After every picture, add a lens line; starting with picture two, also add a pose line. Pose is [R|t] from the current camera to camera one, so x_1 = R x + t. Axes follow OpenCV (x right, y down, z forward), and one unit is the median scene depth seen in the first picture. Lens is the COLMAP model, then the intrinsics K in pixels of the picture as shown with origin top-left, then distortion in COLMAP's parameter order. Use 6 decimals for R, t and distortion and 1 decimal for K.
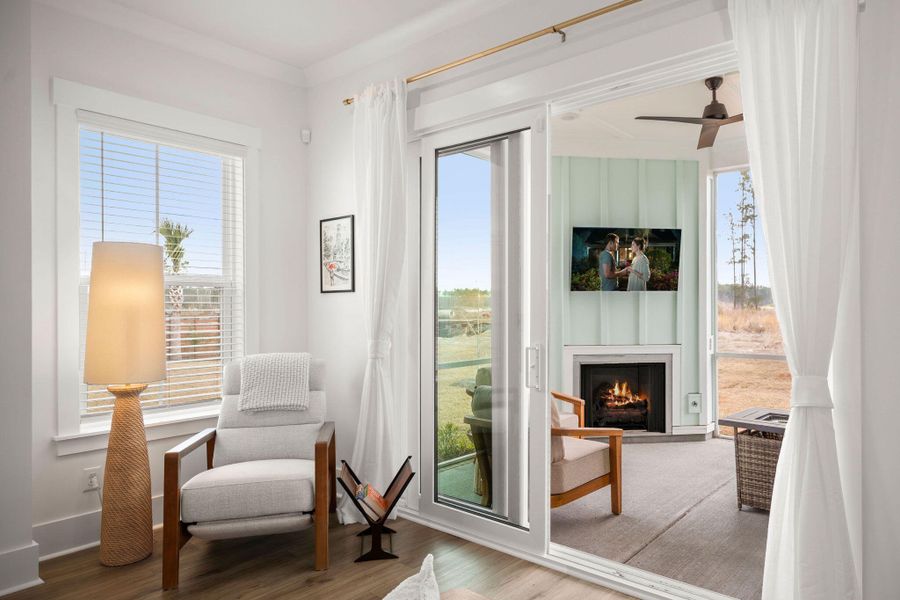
lens RADIAL K [[576.7, 0, 500.6], [0, 576.7, 308.1], [0, 0, 1]] dist [-0.004788, -0.001328]
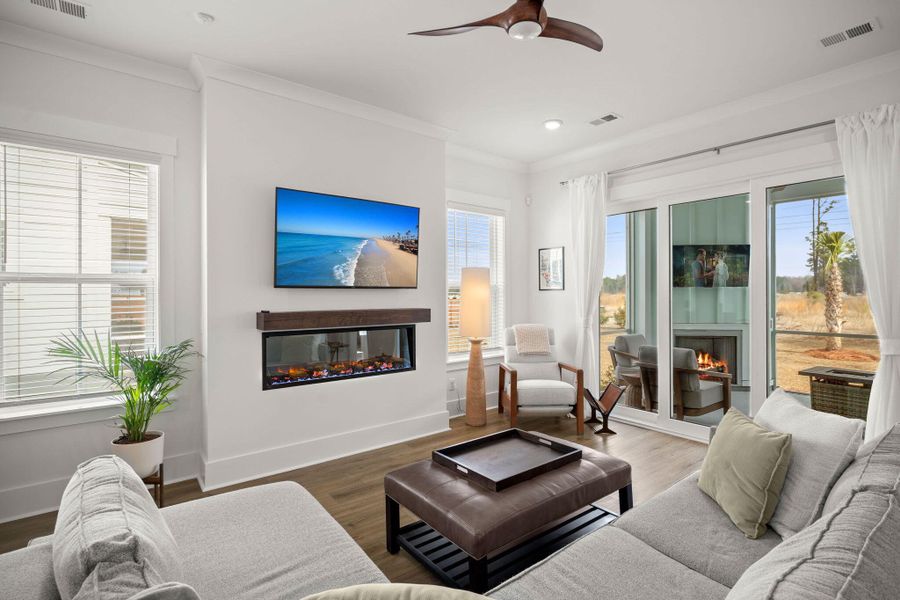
lens RADIAL K [[437.1, 0, 448.5], [0, 437.1, 296.2], [0, 0, 1]] dist [-0.000938, 0.000024]
pose [[0.976030, 0.004708, -0.217586, -0.198177], [-0.003867, 0.999983, 0.004292, -0.008885], [0.217603, -0.003348, 0.976032, -0.248893]]
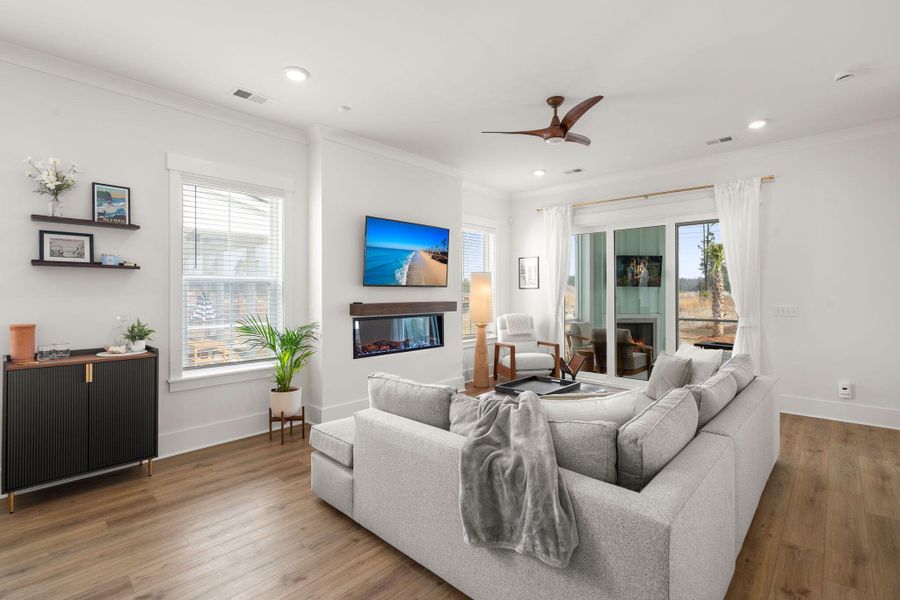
lens RADIAL K [[413.5, 0, 460.0], [0, 413.5, 291.1], [0, 0, 1]] dist [-0.002113, -0.000340]
pose [[0.998336, 0.006271, -0.057317, -0.310417], [-0.006494, 0.999972, -0.003703, -0.005941], [0.057292, 0.004069, 0.998349, -0.473567]]
